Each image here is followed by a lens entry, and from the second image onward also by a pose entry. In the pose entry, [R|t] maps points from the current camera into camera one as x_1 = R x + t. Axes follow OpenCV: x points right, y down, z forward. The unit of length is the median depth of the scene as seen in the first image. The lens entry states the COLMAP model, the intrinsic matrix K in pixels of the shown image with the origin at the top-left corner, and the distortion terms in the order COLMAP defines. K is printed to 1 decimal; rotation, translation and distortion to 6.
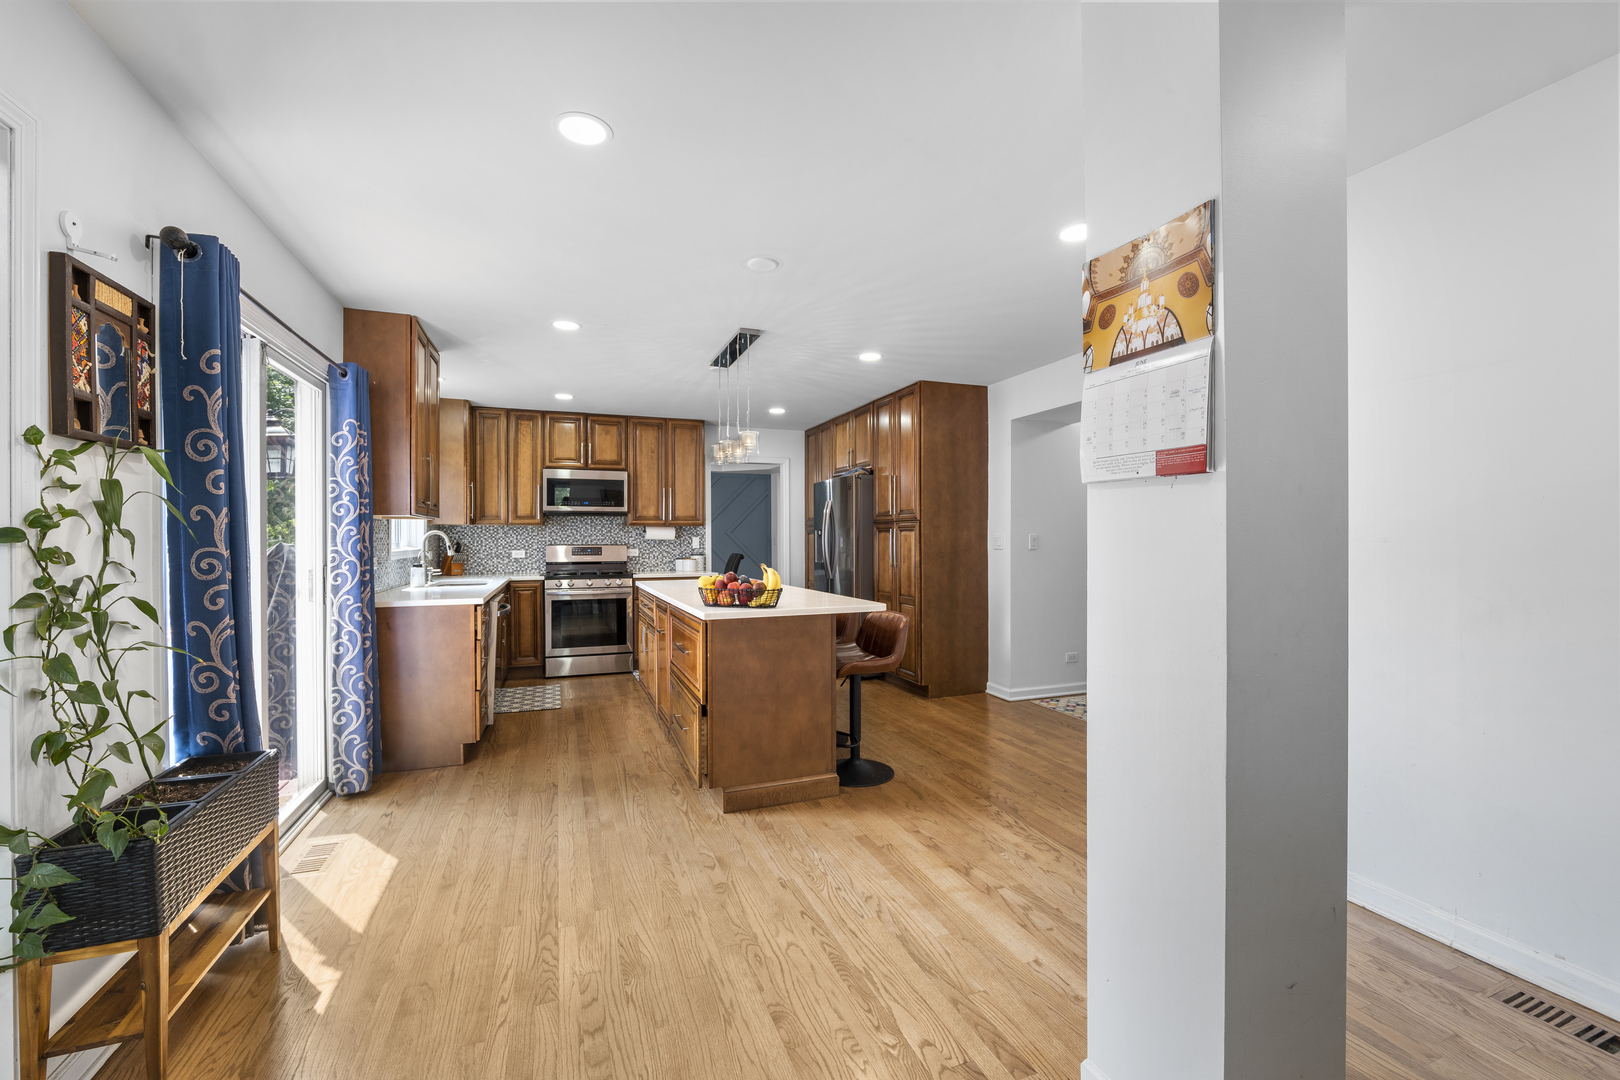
lens RADIAL K [[656.7, 0, 800.7], [0, 656.7, 541.2], [0, 0, 1]] dist [-0.012653, 0.000445]
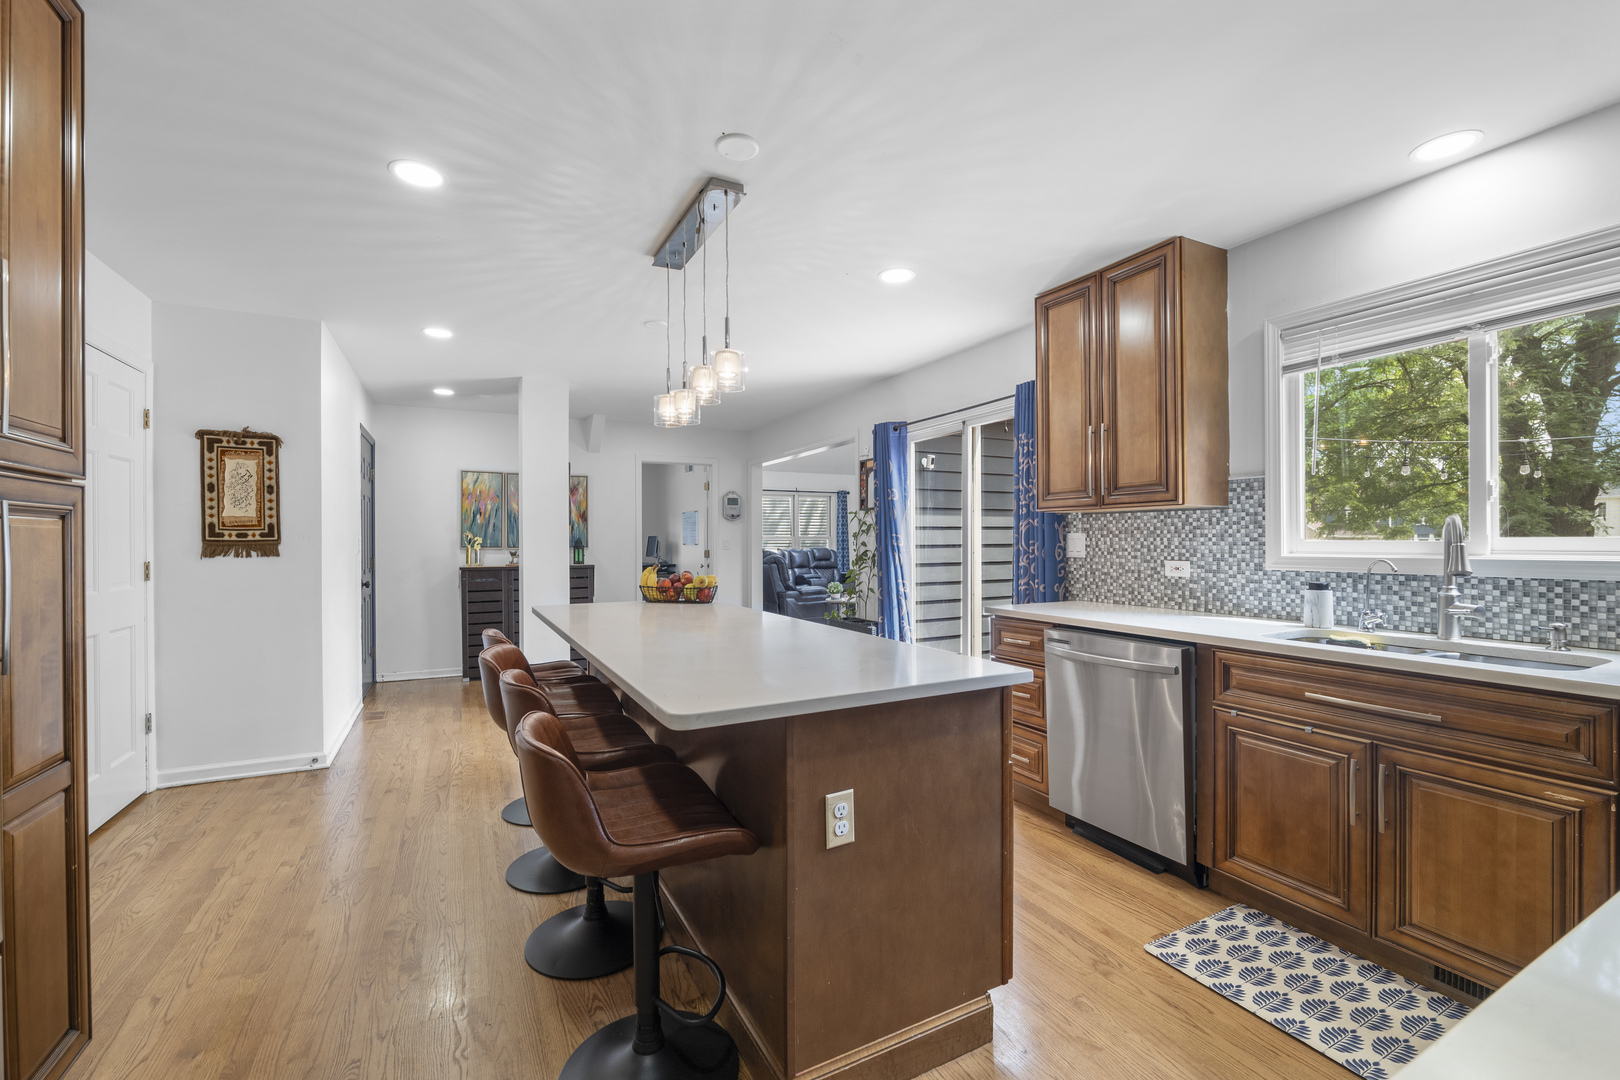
lens RADIAL K [[656.7, 0, 805.9], [0, 656.7, 543.2], [0, 0, 1]] dist [-0.012653, 0.000445]
pose [[-0.992189, 0.009768, -0.124360, -0.126371], [0.008637, 0.999916, 0.009634, -0.006041], [0.124443, 0.008485, -0.992190, 1.602586]]
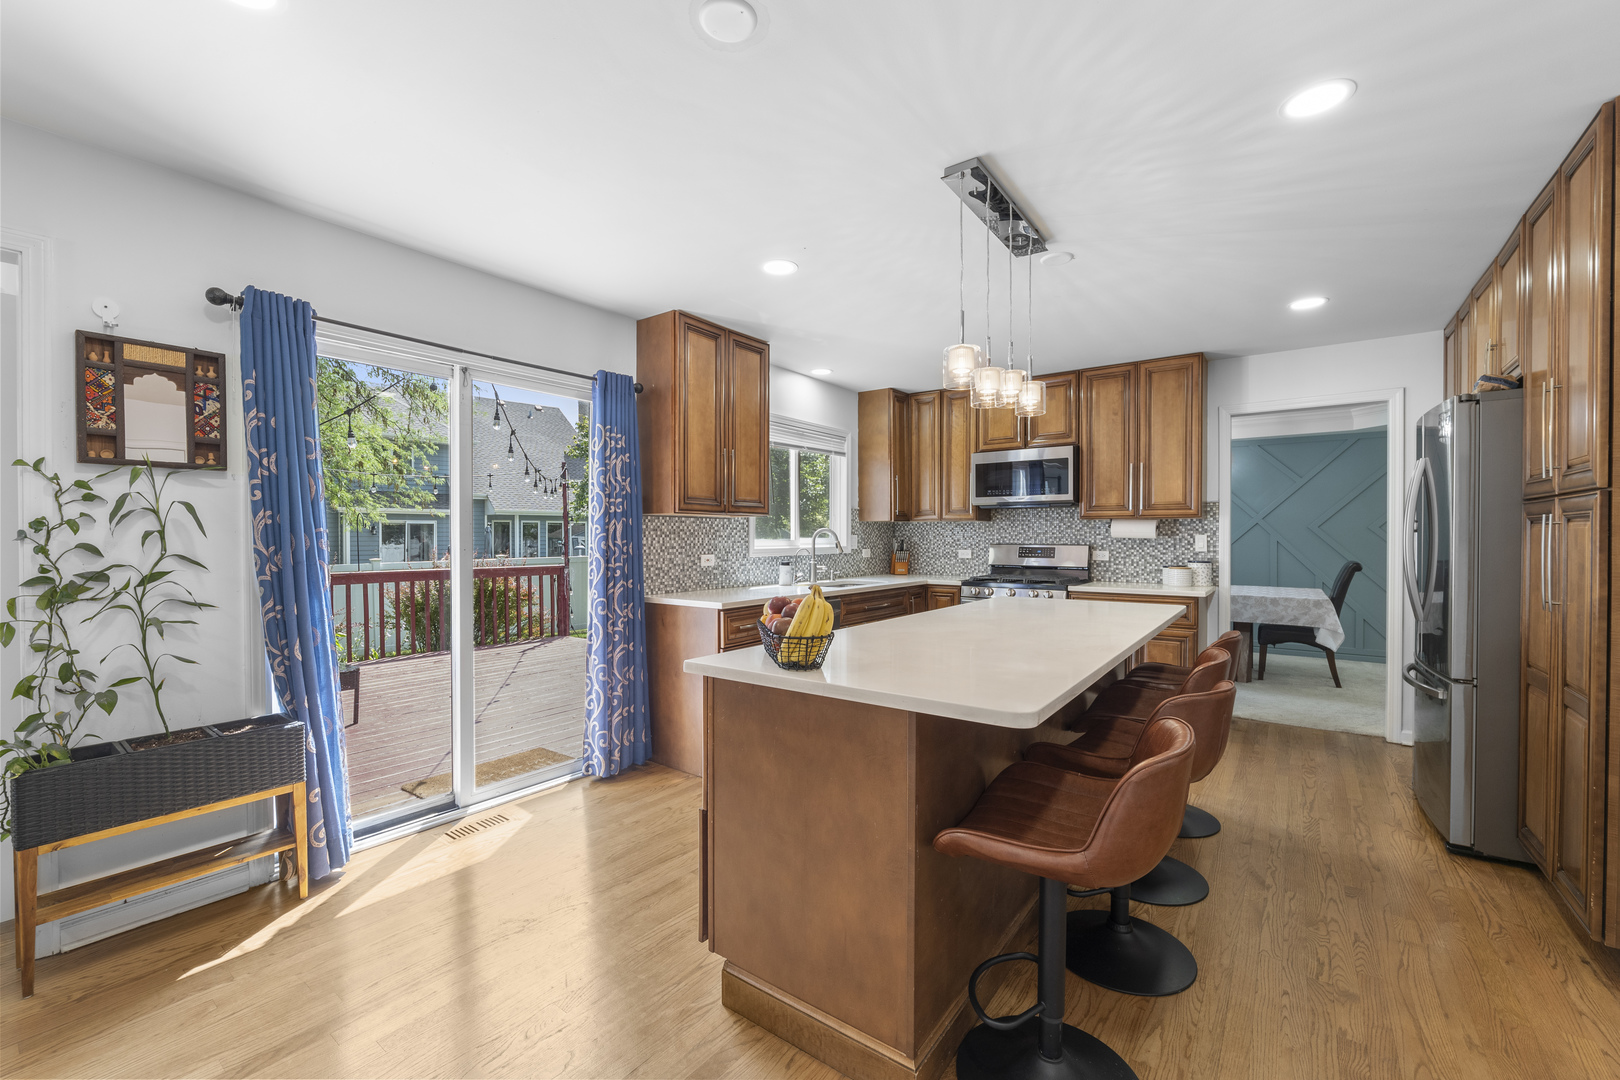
lens RADIAL K [[656.7, 0, 804.3], [0, 656.7, 545.3], [0, 0, 1]] dist [-0.012653, 0.000445]
pose [[0.540703, 0.013721, -0.841102, 0.293521], [-0.004526, 0.999900, 0.013402, -0.004383], [0.841201, -0.003440, 0.540711, 0.531853]]
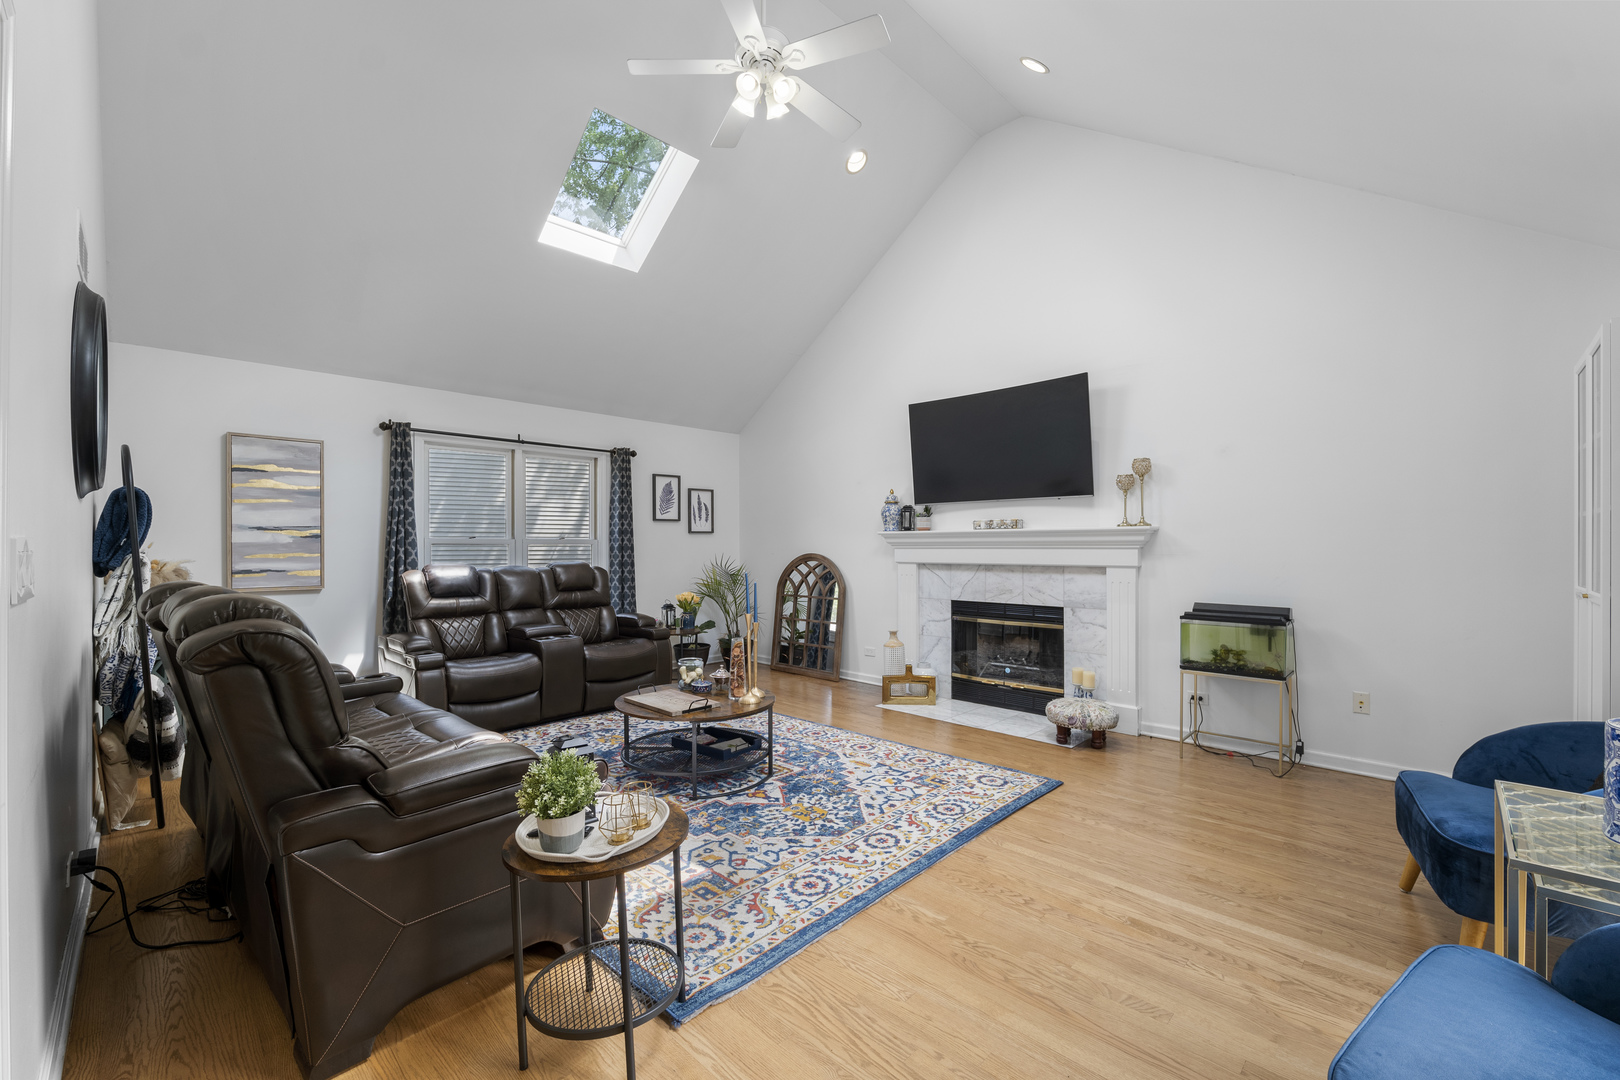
lens RADIAL K [[656.7, 0, 795.2], [0, 656.7, 545.3], [0, 0, 1]] dist [-0.012653, 0.000445]
pose [[-0.910648, 0.004981, -0.413153, -0.412801], [0.003073, 0.999981, 0.005282, -0.001482], [0.413171, 0.003541, -0.910646, 0.154250]]
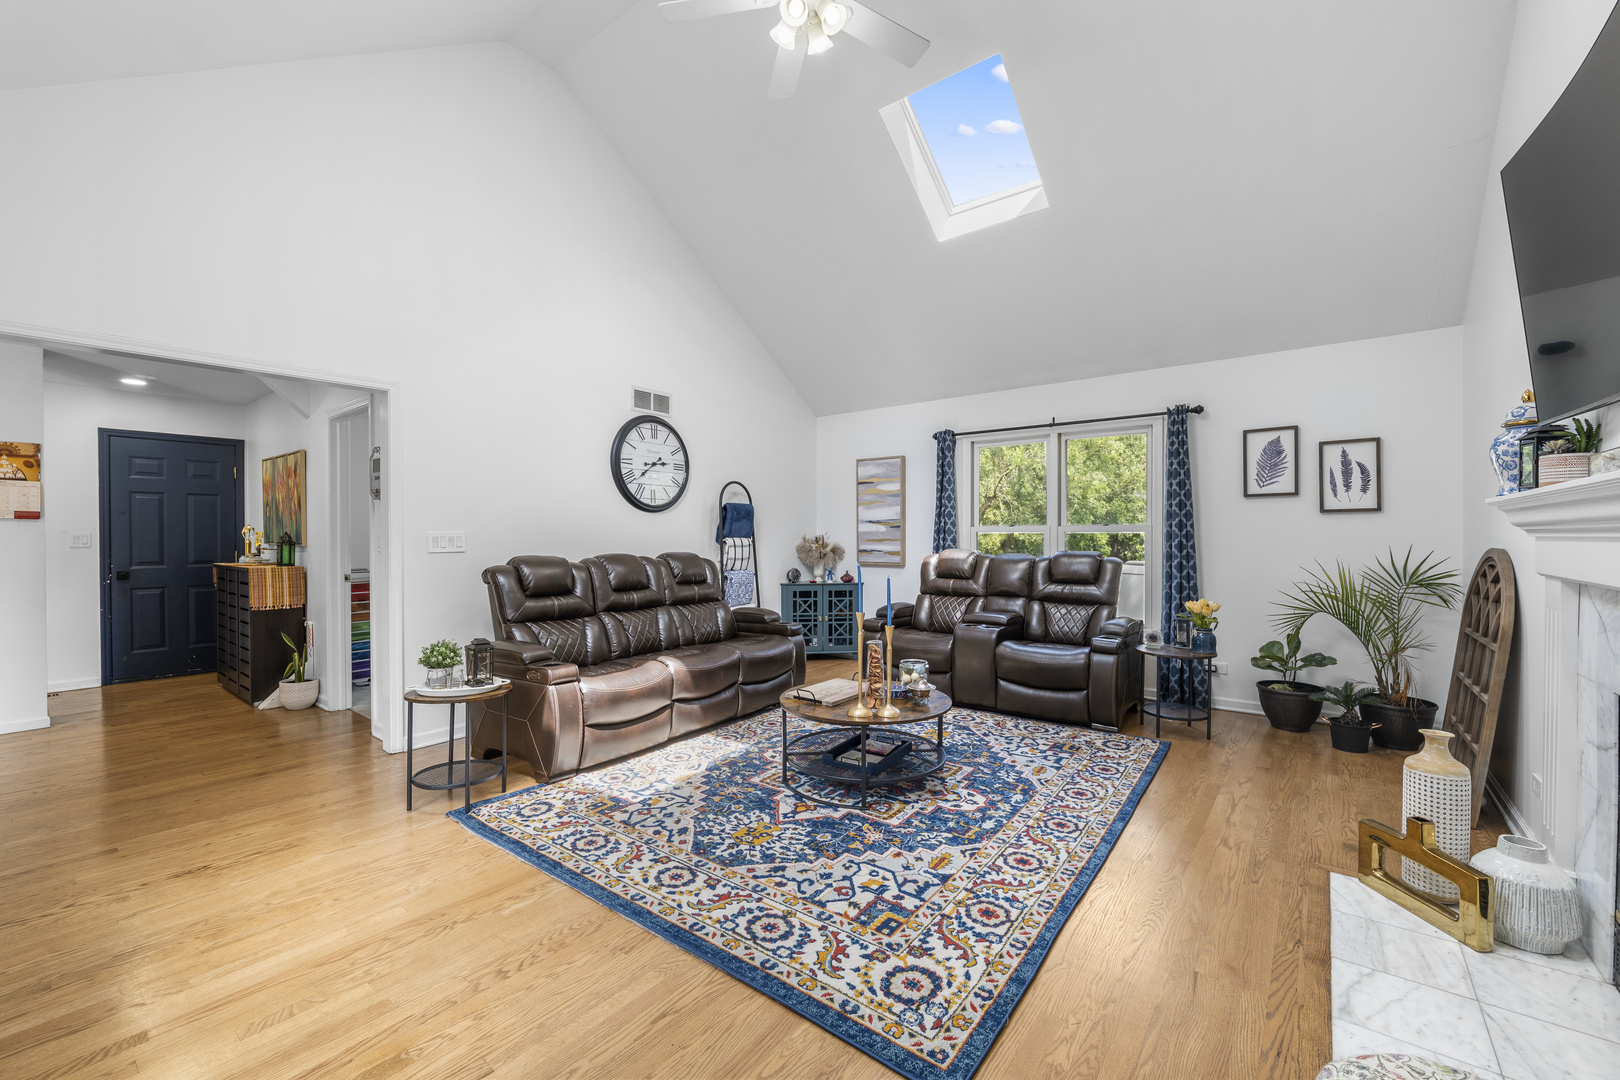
lens RADIAL K [[656.7, 0, 808.7], [0, 656.7, 536.9], [0, 0, 1]] dist [-0.012653, 0.000445]
pose [[-0.519918, 0.002995, 0.854211, -1.320073], [0.008385, 0.999964, 0.001597, 0.005923], [-0.854175, 0.007993, -0.519924, -0.220938]]
